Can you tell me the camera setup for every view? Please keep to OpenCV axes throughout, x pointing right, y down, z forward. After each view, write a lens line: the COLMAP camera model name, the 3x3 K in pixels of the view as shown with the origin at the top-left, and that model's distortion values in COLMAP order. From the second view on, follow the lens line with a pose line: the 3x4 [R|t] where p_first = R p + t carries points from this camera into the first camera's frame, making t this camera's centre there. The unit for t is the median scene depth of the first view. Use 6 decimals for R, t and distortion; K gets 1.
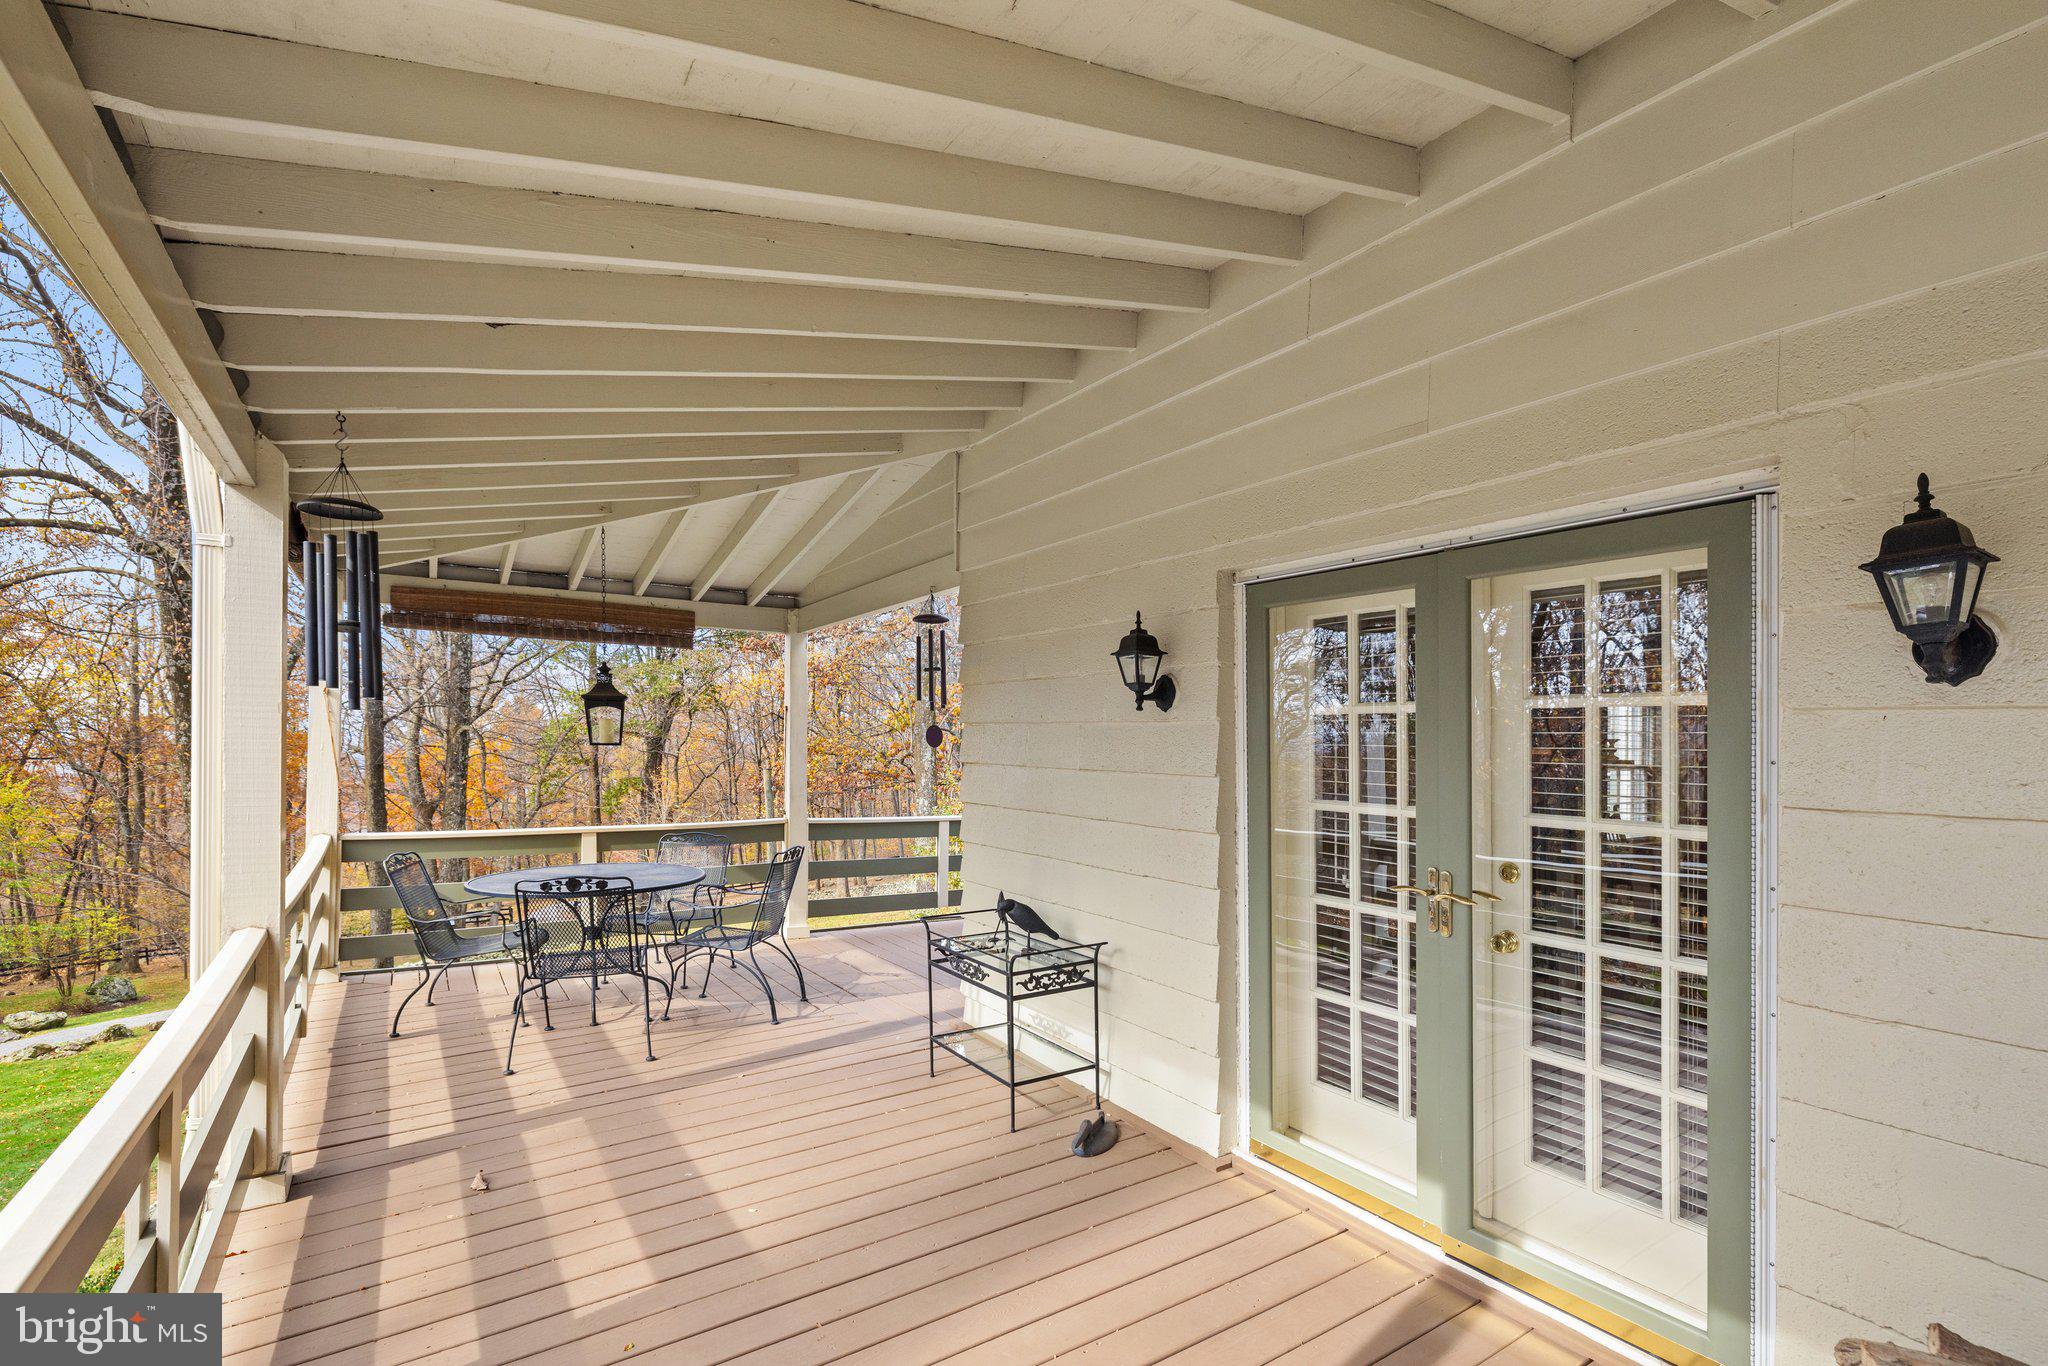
lens RADIAL K [[911.5, 0, 1043.9], [0, 911.5, 759.7], [0, 0, 1]] dist [0.001516, 0.000181]
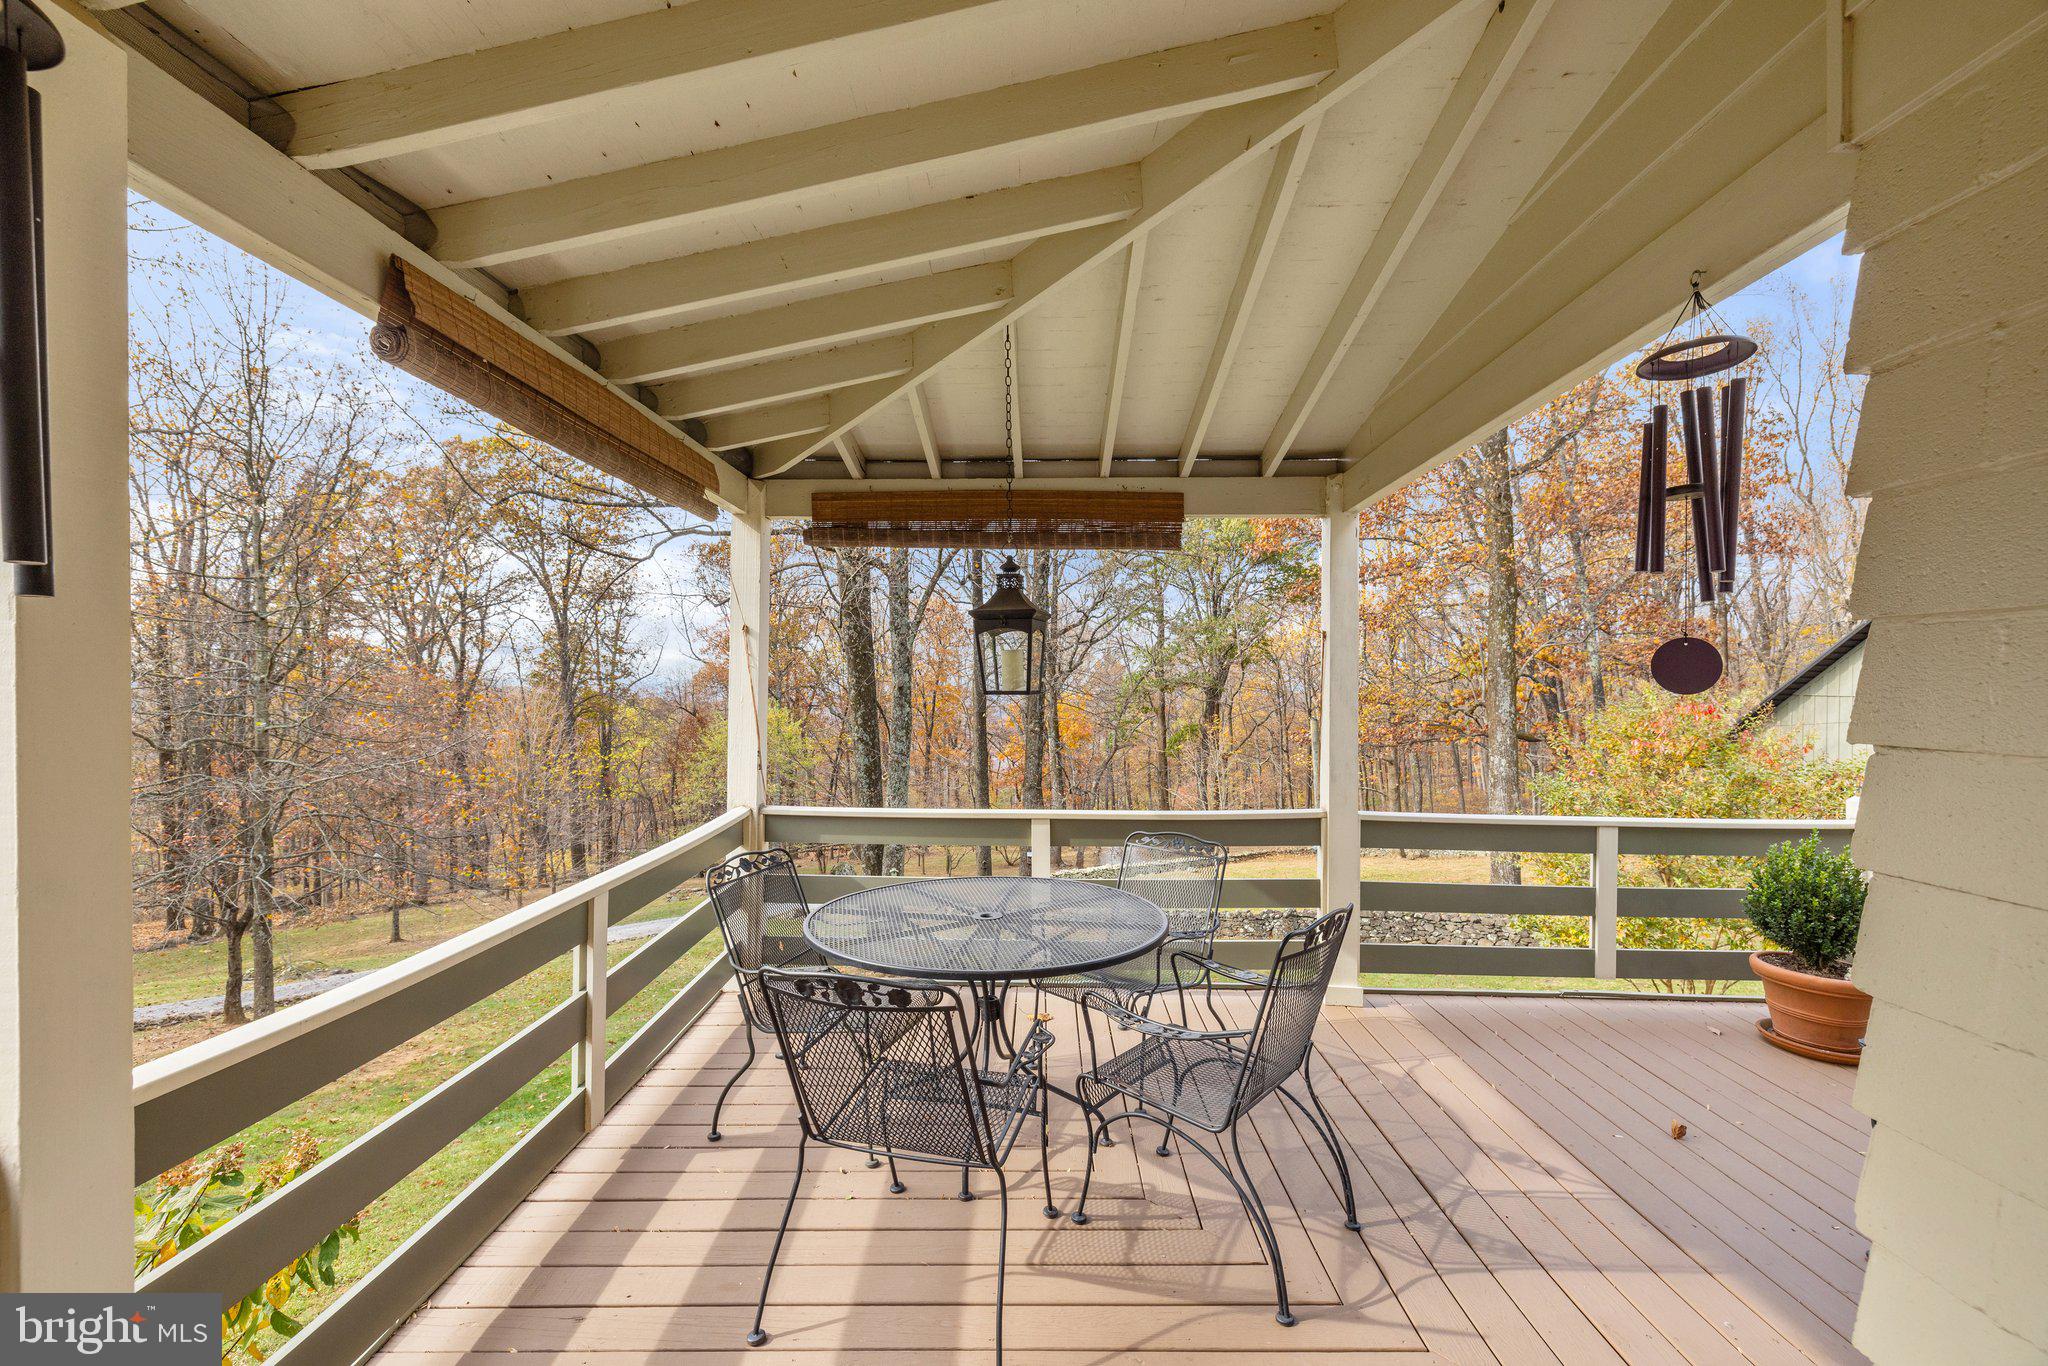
lens RADIAL K [[880.2, 0, 1040.2], [0, 880.2, 700.5], [0, 0, 1]] dist [0.001334, -0.000001]
pose [[0.825380, -0.001484, -0.564576, -0.071173], [-0.003664, 0.999961, -0.007986, -0.004058], [0.564566, 0.008660, 0.825342, 0.273523]]
